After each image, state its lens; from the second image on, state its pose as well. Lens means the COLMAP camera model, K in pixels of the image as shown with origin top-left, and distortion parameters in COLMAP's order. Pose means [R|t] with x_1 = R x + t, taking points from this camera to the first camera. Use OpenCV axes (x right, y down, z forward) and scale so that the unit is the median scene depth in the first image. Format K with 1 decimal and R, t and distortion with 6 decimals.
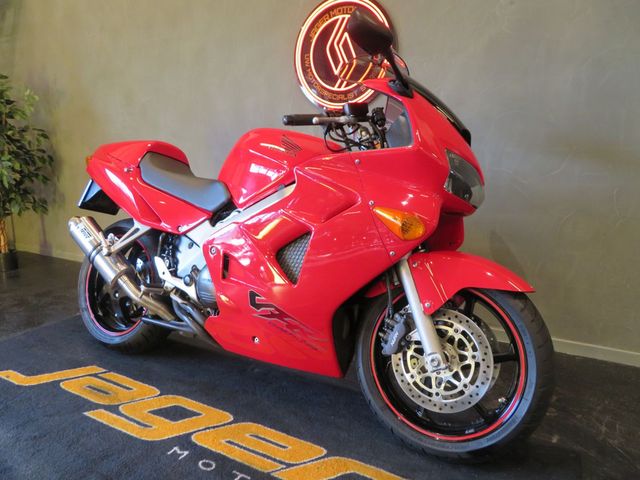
lens RADIAL K [[458.8, 0, 320.2], [0, 458.8, 238.9], [0, 0, 1]] dist [-0.003876, -0.003193]
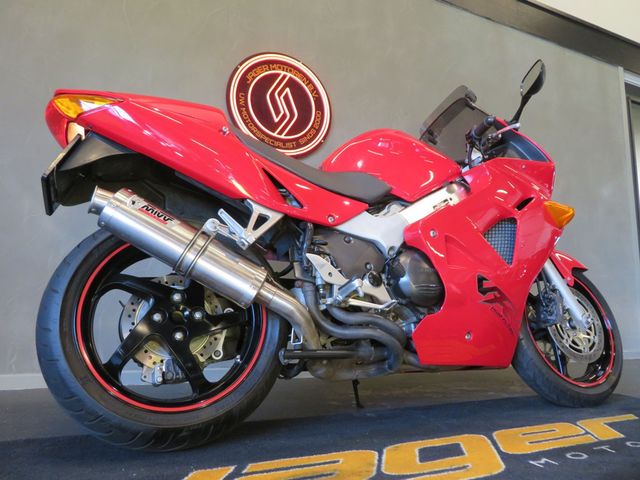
lens RADIAL K [[453.5, 0, 320.0], [0, 453.5, 240.0], [0, 0, 1]] dist [0.000724, 0.002307]
pose [[0.573019, 0.128112, 0.809467, -1.095387], [0.130937, 0.960707, -0.244738, 0.229044], [-0.809015, 0.246229, 0.533729, 0.748675]]
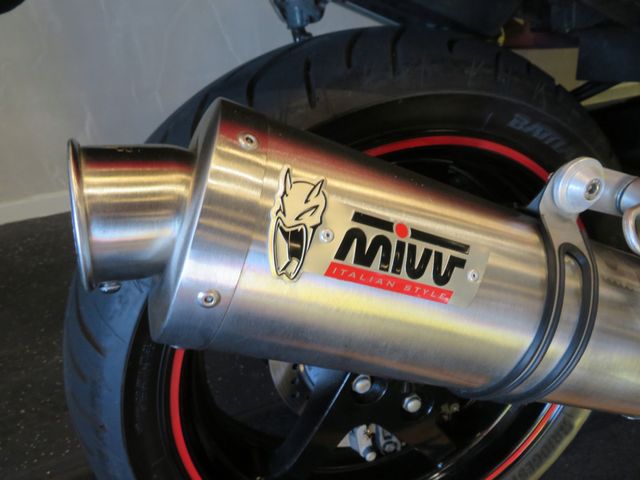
lens RADIAL K [[458.8, 0, 320.2], [0, 458.8, 238.9], [0, 0, 1]] dist [-0.003876, -0.003193]
pose [[0.642211, -0.483947, 0.594441, -0.780118], [0.169459, 0.845947, 0.505626, -0.097956], [-0.747562, -0.223985, 0.625286, 1.246022]]
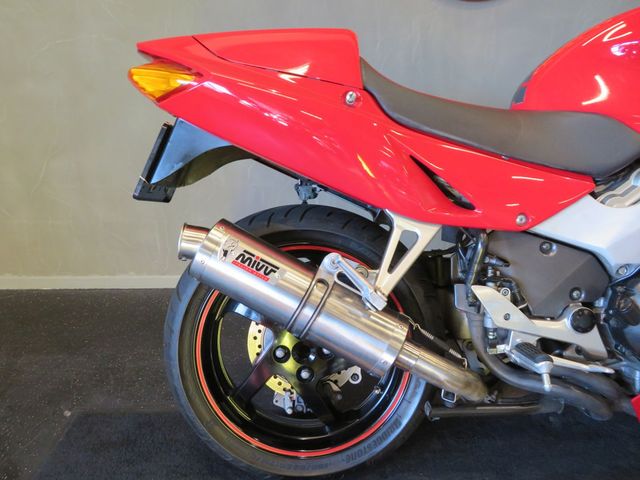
lens RADIAL K [[453.5, 0, 320.0], [0, 453.5, 240.0], [0, 0, 1]] dist [0.000724, 0.002307]
pose [[0.860494, -0.176022, 0.478086, -0.860663], [0.102280, 0.978998, 0.176356, -0.127518], [-0.499088, -0.102855, 0.860426, 0.831473]]
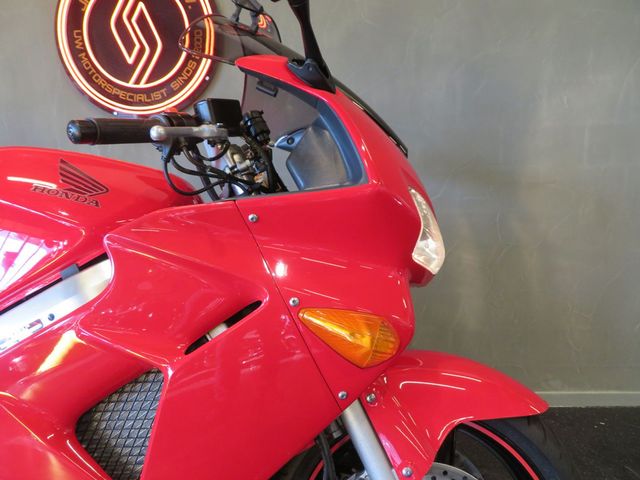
lens RADIAL K [[458.8, 0, 320.2], [0, 458.8, 238.9], [0, 0, 1]] dist [-0.003876, -0.003193]
pose [[0.889104, -0.090821, 0.448604, -0.067304], [0.102114, 0.994772, -0.000991, -0.123941], [-0.446168, 0.046689, 0.893730, 0.476612]]
